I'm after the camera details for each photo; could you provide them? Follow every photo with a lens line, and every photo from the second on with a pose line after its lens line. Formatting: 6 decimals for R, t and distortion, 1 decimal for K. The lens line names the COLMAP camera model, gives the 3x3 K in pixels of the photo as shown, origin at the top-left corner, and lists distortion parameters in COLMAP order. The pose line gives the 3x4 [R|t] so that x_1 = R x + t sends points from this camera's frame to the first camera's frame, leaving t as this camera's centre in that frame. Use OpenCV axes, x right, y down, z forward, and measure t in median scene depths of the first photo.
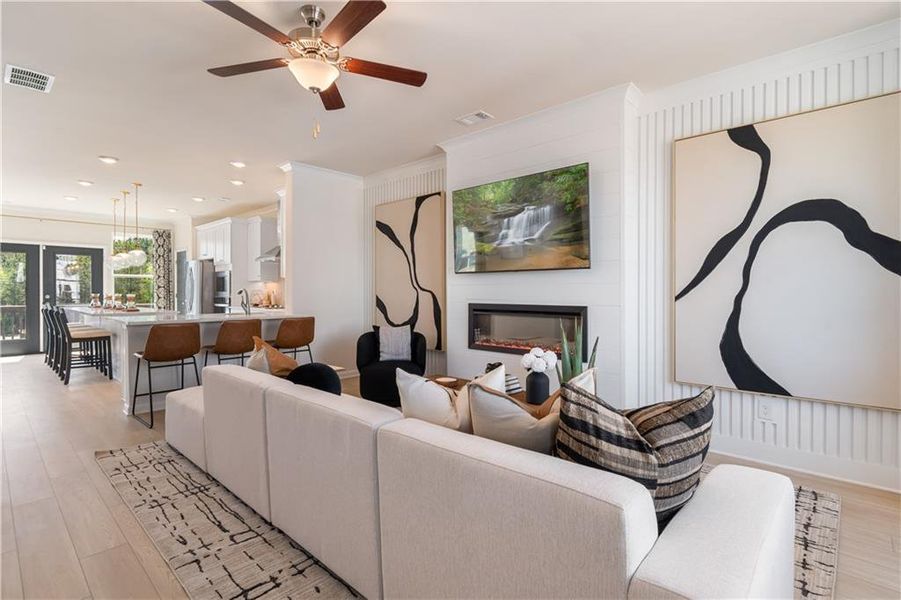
lens RADIAL K [[430.4, 0, 455.2], [0, 430.4, 293.3], [0, 0, 1]] dist [0.004187, -0.002804]
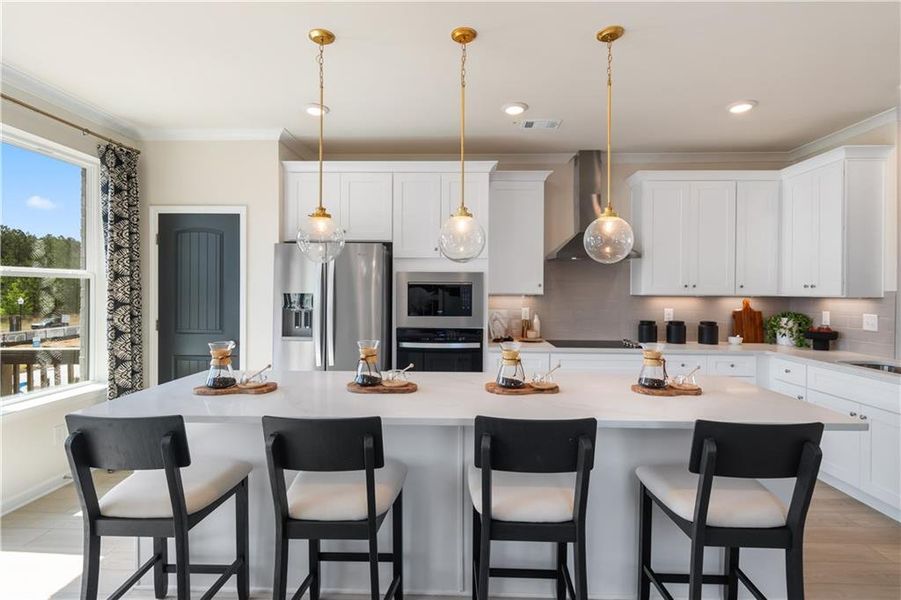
lens RADIAL K [[430.4, 0, 455.3], [0, 430.4, 298.4], [0, 0, 1]] dist [0.004187, -0.002804]
pose [[0.756033, -0.003163, 0.654526, -0.812575], [-0.001699, 0.999975, 0.006795, -0.025503], [-0.654531, -0.006249, 0.756009, 0.616661]]
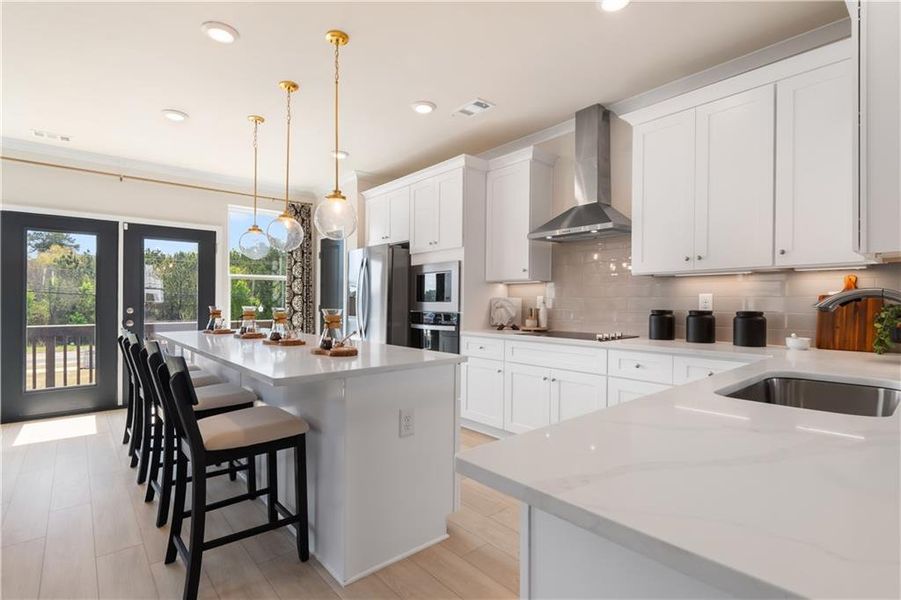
lens RADIAL K [[430.4, 0, 467.2], [0, 430.4, 299.7], [0, 0, 1]] dist [0.004187, -0.002804]
pose [[0.995742, -0.000466, -0.092184, -0.437599], [-0.000613, 0.999932, -0.011671, -0.000246], [0.092183, 0.011678, 0.995674, 0.460698]]
